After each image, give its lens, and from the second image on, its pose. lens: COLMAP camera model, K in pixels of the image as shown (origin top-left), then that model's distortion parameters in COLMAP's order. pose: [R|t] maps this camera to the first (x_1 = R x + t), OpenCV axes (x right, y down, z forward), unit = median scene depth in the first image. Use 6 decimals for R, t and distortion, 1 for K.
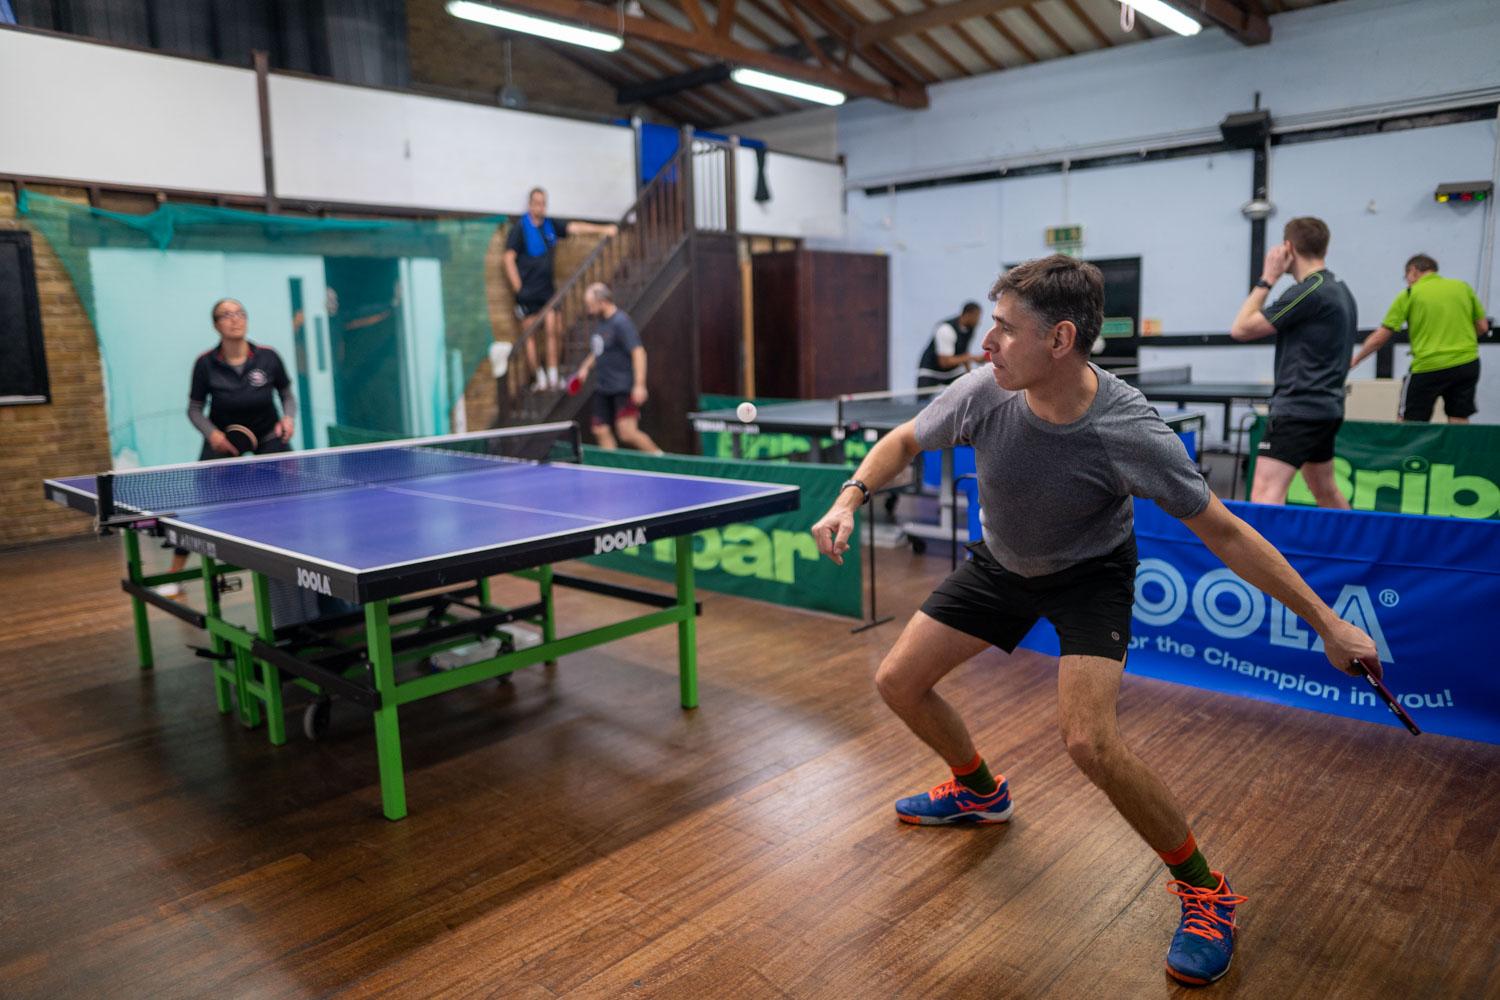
lens RADIAL K [[984.3, 0, 750.7], [0, 984.3, 477.4], [0, 0, 1]] dist [-0.051768, 0.036979]
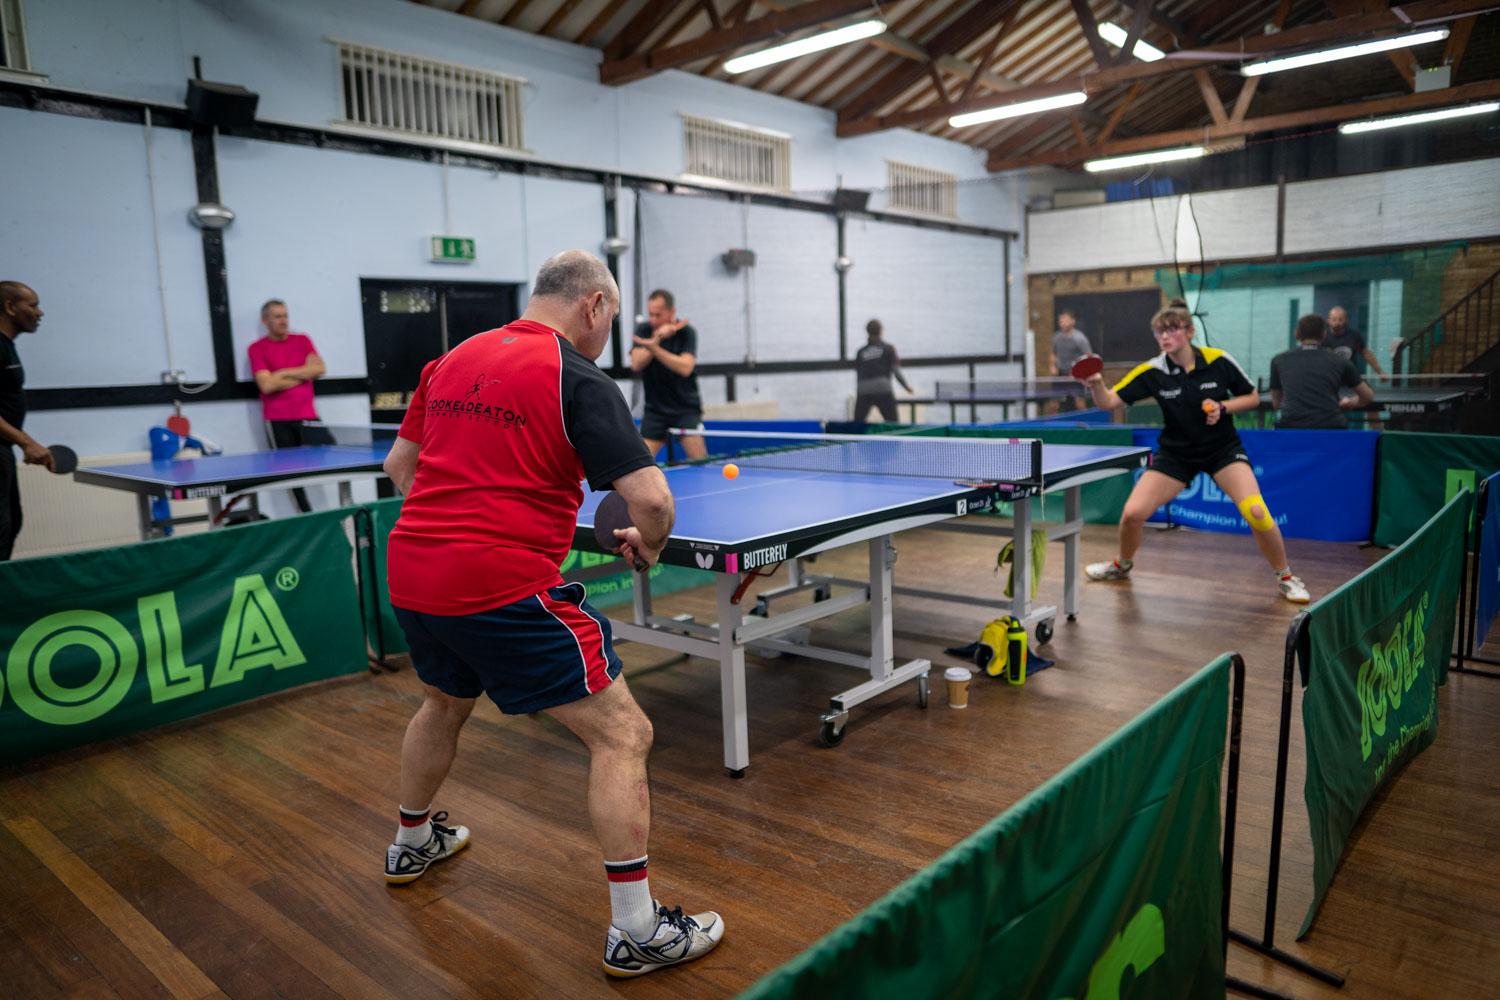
lens RADIAL K [[1039.3, 0, 756.2], [0, 1039.3, 512.1], [0, 0, 1]] dist [-0.044645, 0.041130]
pose [[0.085950, 0.159663, -0.983423, 1.418974], [-0.119433, 0.981609, 0.148930, 0.007263], [0.989115, 0.104653, 0.103438, -0.093749]]
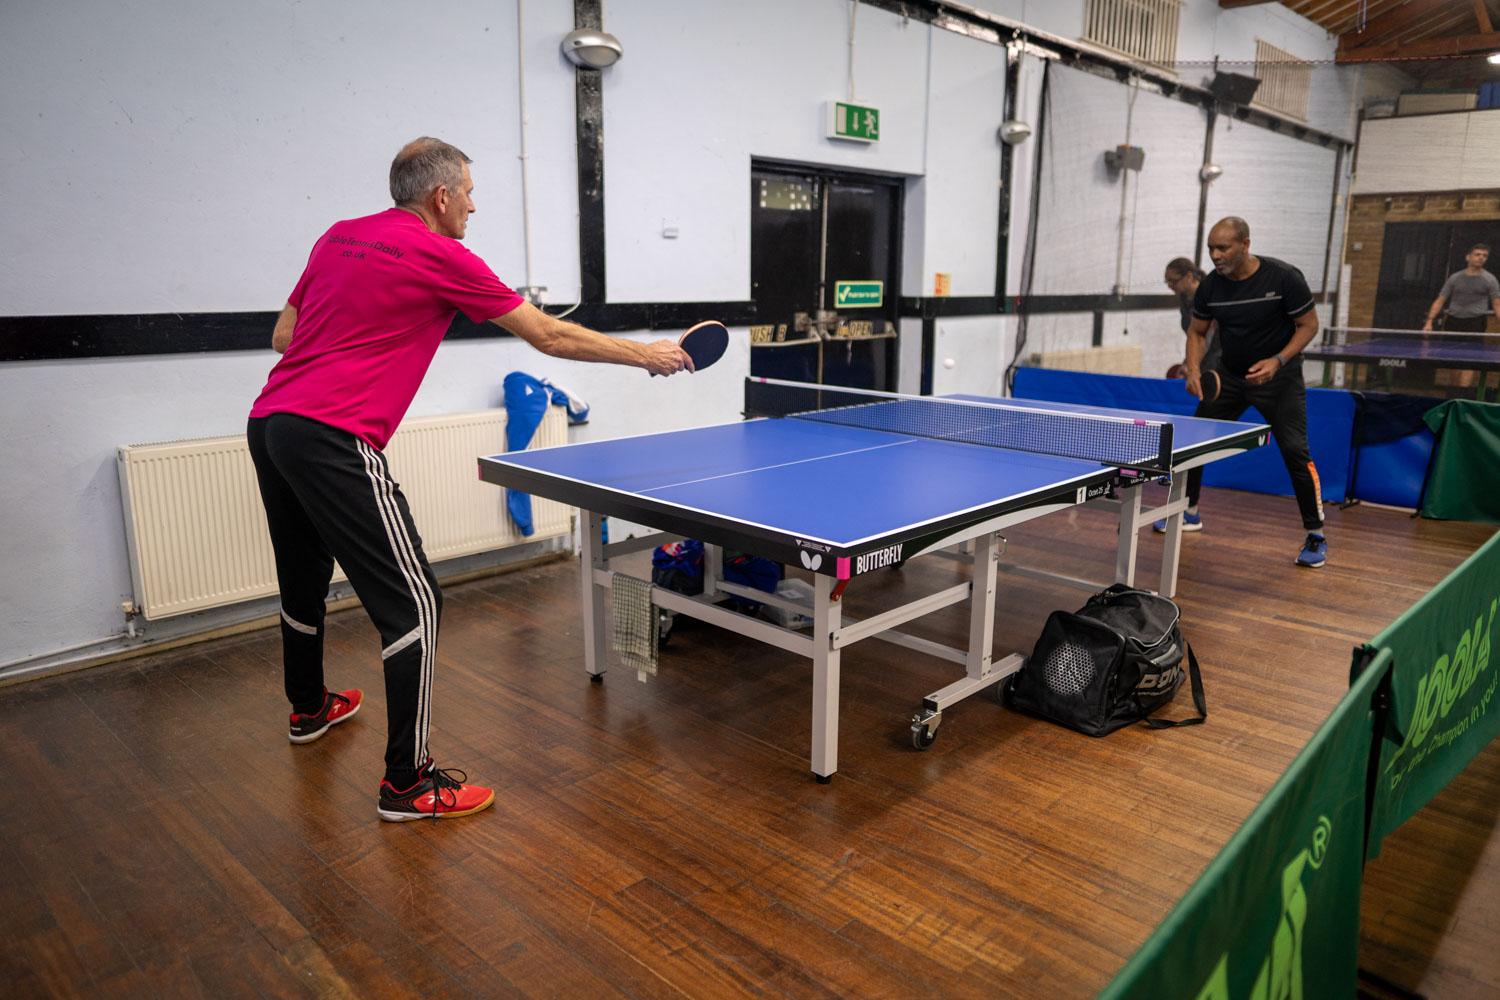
lens RADIAL K [[1037.0, 0, 756.2], [0, 1037.0, 501.3], [0, 0, 1]] dist [-0.042551, 0.038033]
pose [[0.030646, 0.234063, -0.971738, 1.053156], [-0.160121, 0.960789, 0.226376, 0.047945], [0.986622, 0.148658, 0.066922, -0.439373]]
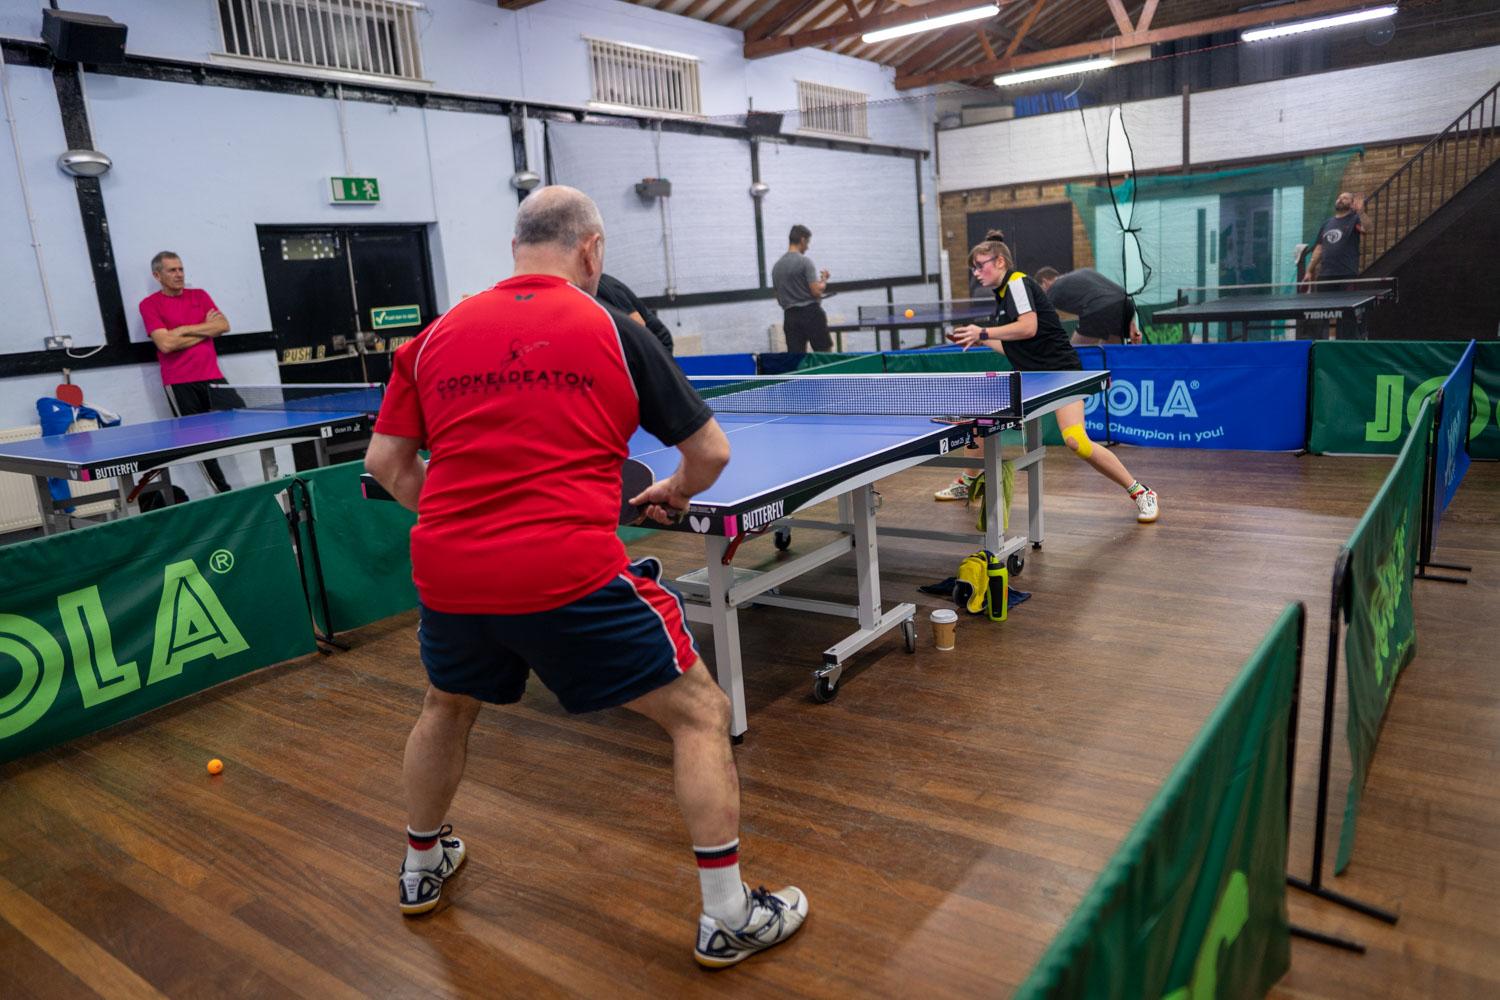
lens RADIAL K [[1037.0, 0, 756.2], [0, 1037.0, 501.3], [0, 0, 1]] dist [-0.042551, 0.038033]
pose [[0.178170, 0.208912, -0.961567, 1.390156], [-0.077548, 0.977144, 0.197927, 0.004101], [0.980939, 0.039303, 0.190299, -0.120037]]
